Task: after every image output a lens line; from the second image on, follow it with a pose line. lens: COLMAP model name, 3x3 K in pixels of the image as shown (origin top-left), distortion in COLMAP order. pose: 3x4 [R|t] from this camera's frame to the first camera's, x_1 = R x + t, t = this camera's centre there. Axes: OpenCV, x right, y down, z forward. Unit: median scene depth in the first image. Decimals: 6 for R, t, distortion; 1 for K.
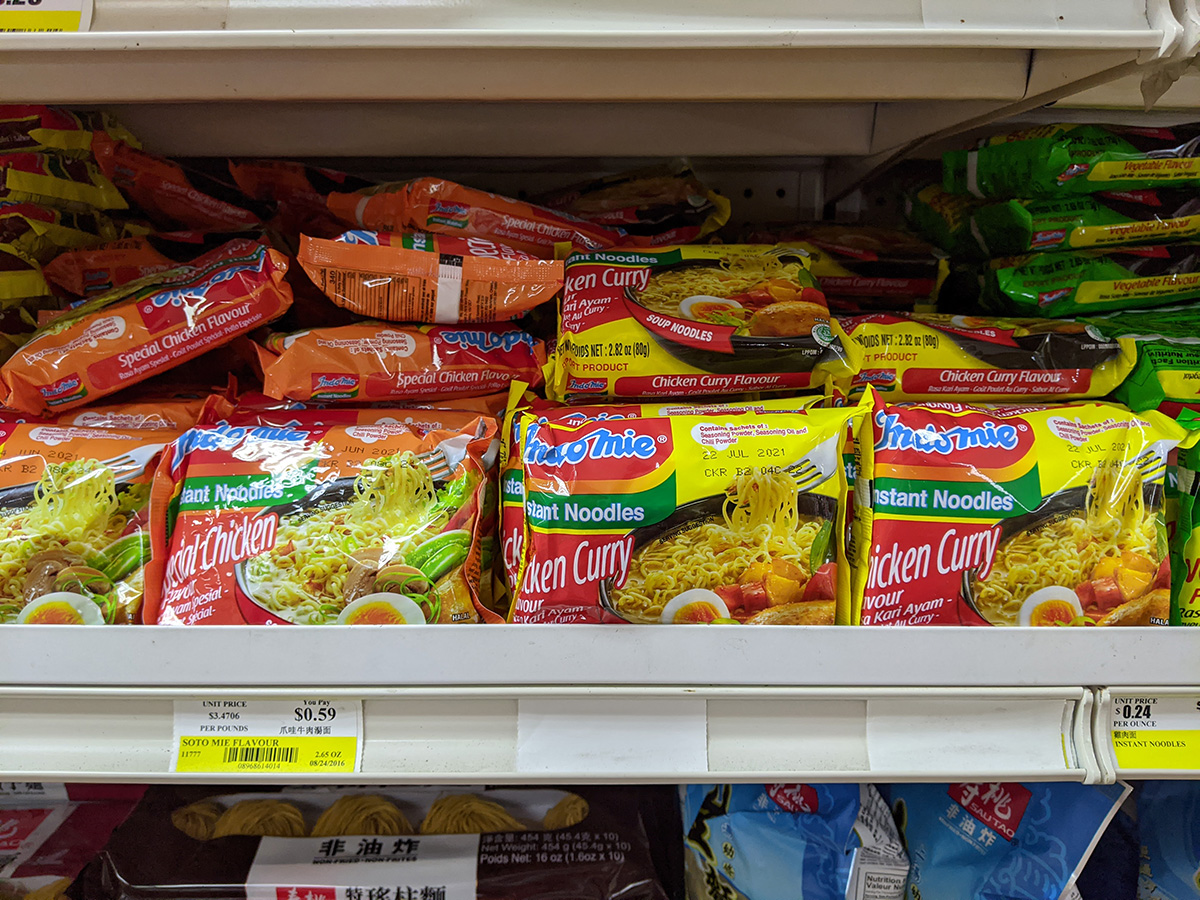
lens RADIAL K [[945.4, 0, 599.8], [0, 945.4, 440.4], [0, 0, 1]] dist [0.009548, -0.055222]
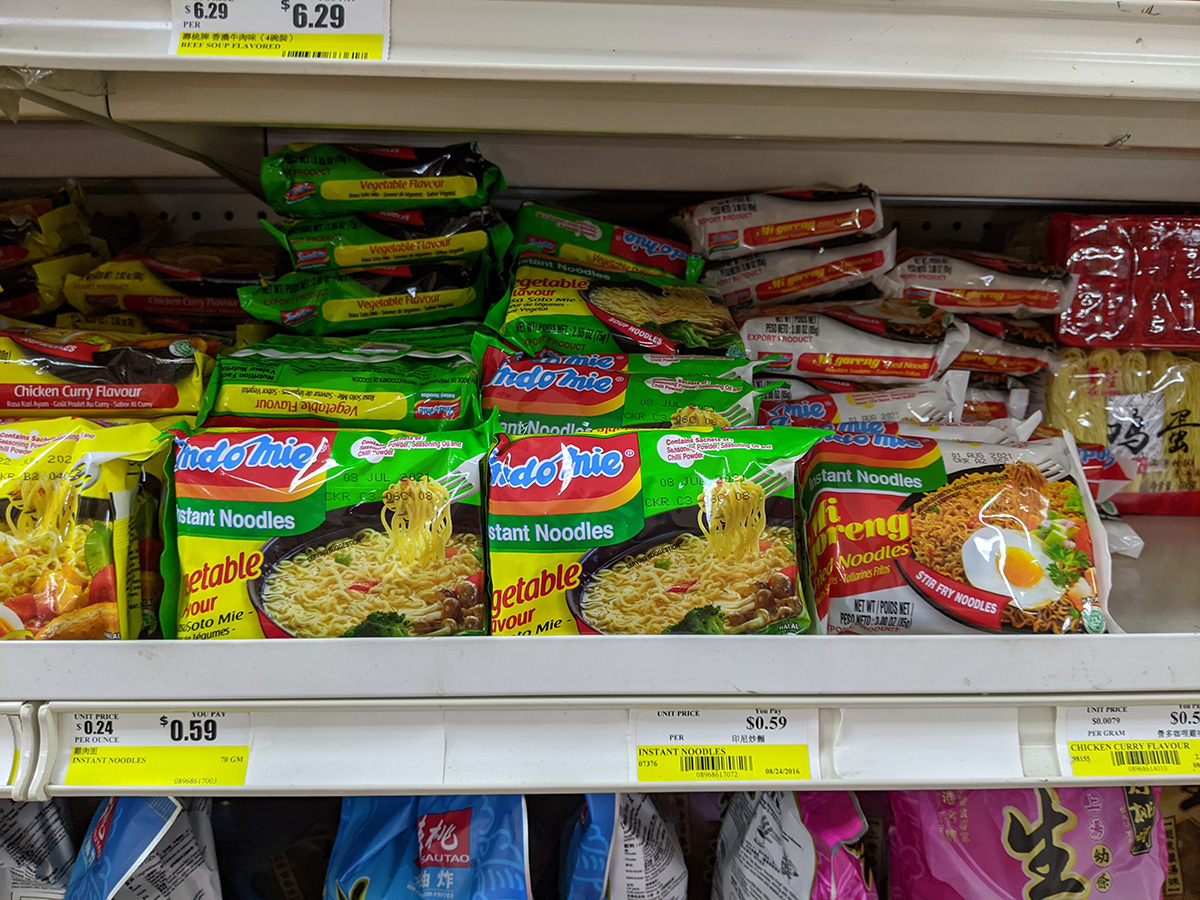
lens RADIAL K [[945.4, 0, 600.7], [0, 945.4, 454.9], [0, 0, 1]] dist [0.009548, -0.055222]
pose [[0.998425, -0.003276, 0.056002, 0.753424], [0.004388, 0.999795, -0.019743, 0.017435], [-0.055926, 0.019958, 0.998235, -0.016254]]
